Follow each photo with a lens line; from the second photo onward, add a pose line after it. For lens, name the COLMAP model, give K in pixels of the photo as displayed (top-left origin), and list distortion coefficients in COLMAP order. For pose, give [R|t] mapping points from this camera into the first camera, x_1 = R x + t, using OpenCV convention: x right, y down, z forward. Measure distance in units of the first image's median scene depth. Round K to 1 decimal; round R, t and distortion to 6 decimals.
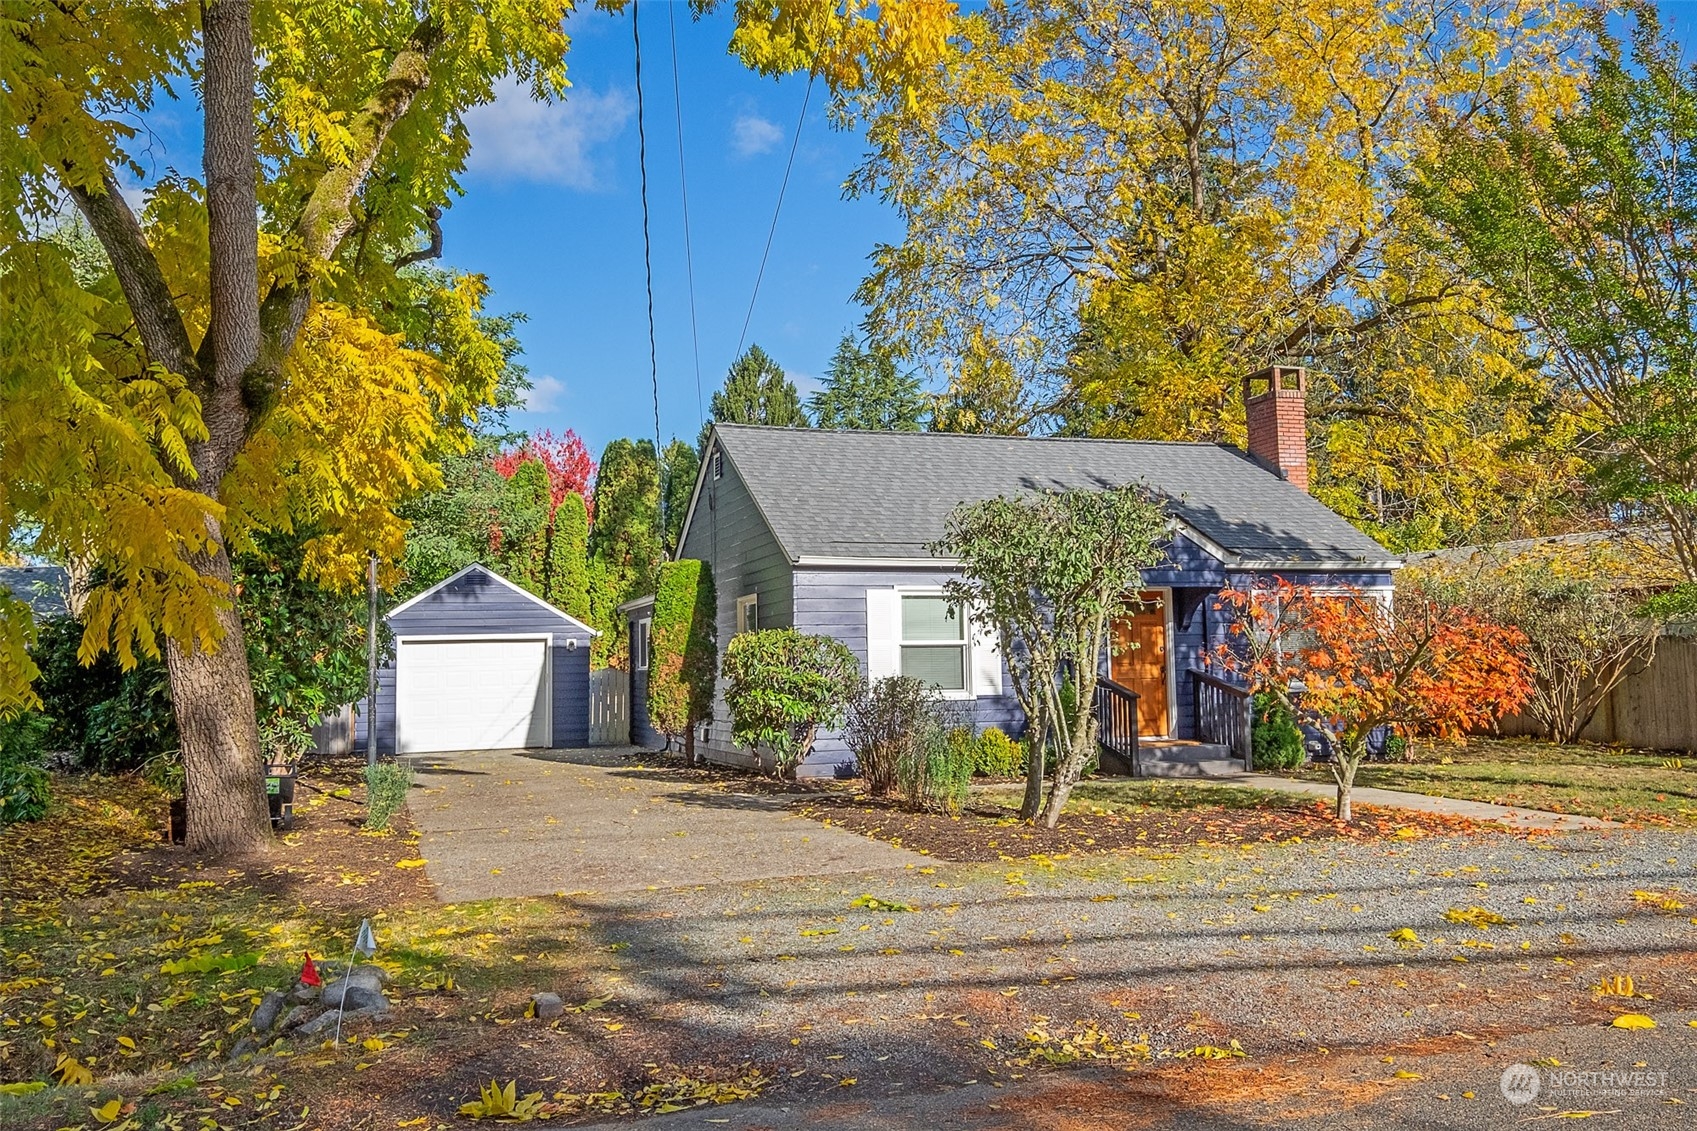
lens RADIAL K [[1452.7, 0, 847.9], [0, 1452.7, 556.3], [0, 0, 1]] dist [-0.013463, -0.001391]
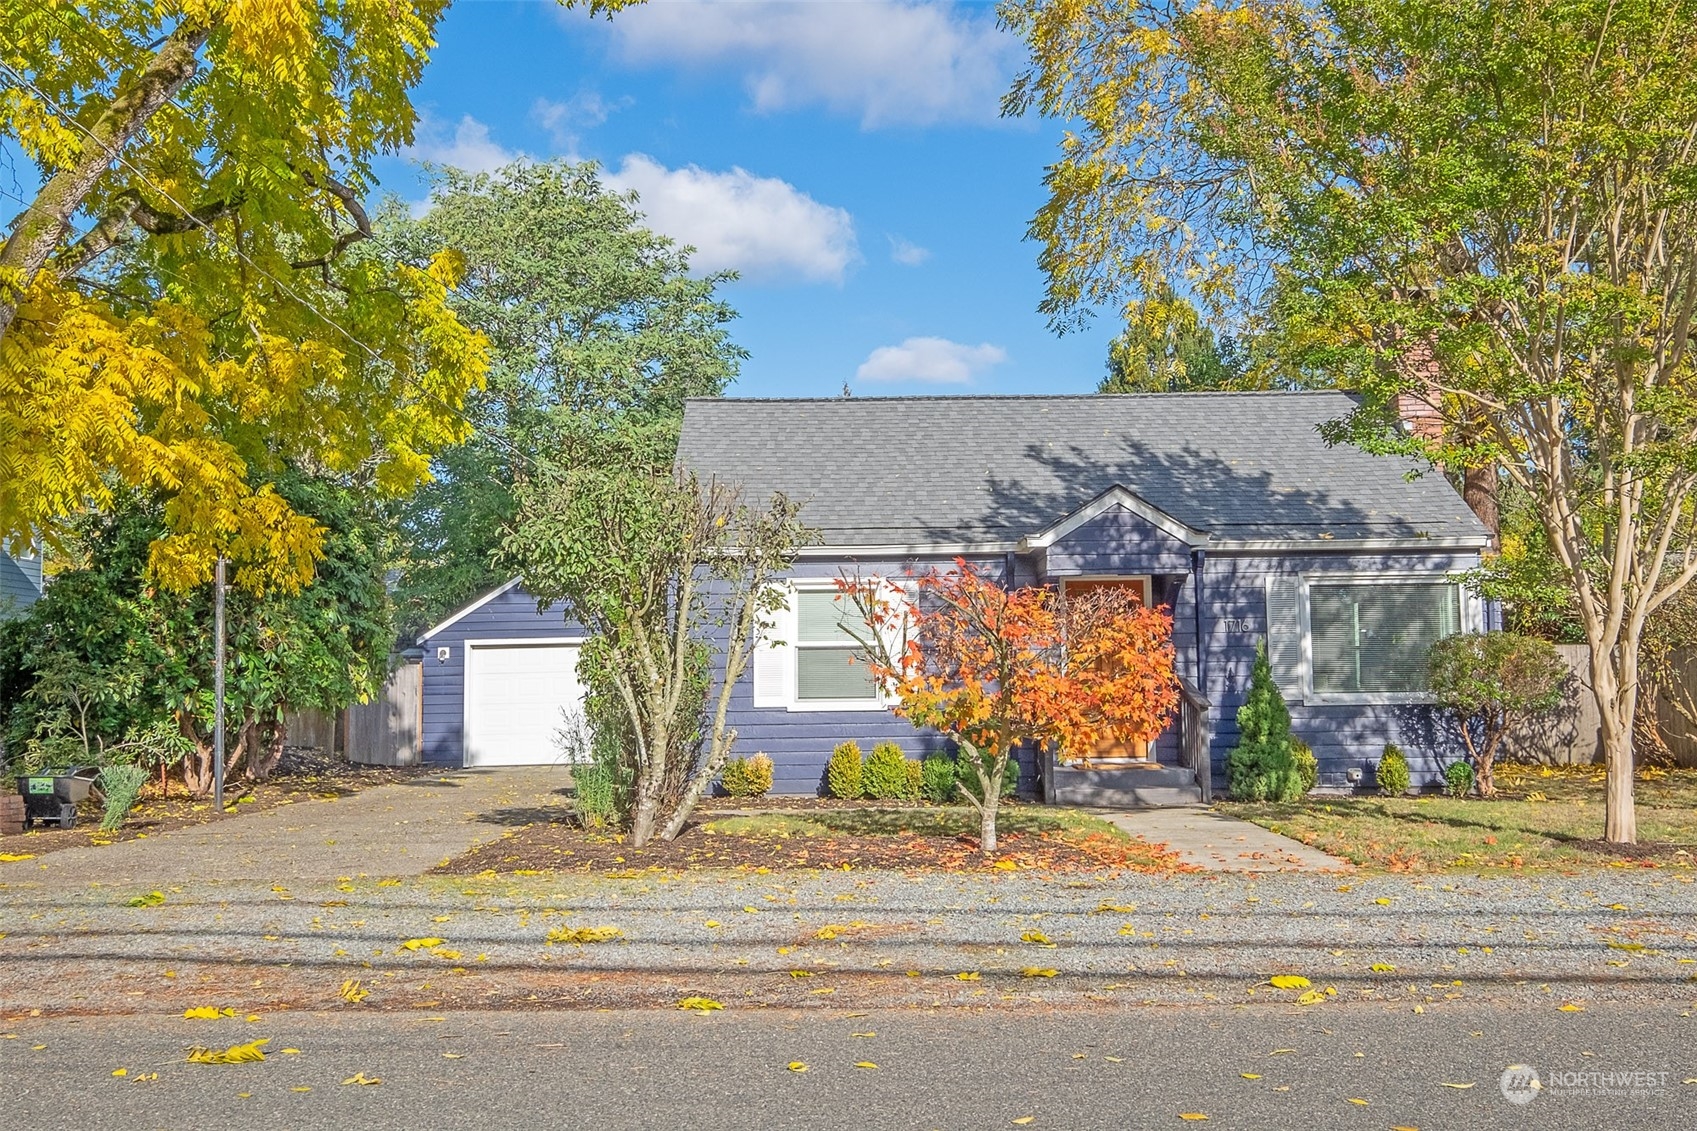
lens RADIAL K [[1778.2, 0, 848.2], [0, 1778.2, 573.0], [0, 0, 1]] dist [-0.006909, 0.000000]
pose [[0.946493, -0.016418, -0.322306, 0.378994], [0.021339, 0.999703, 0.011740, 0.004833], [0.322018, -0.017990, 0.946563, 0.003048]]
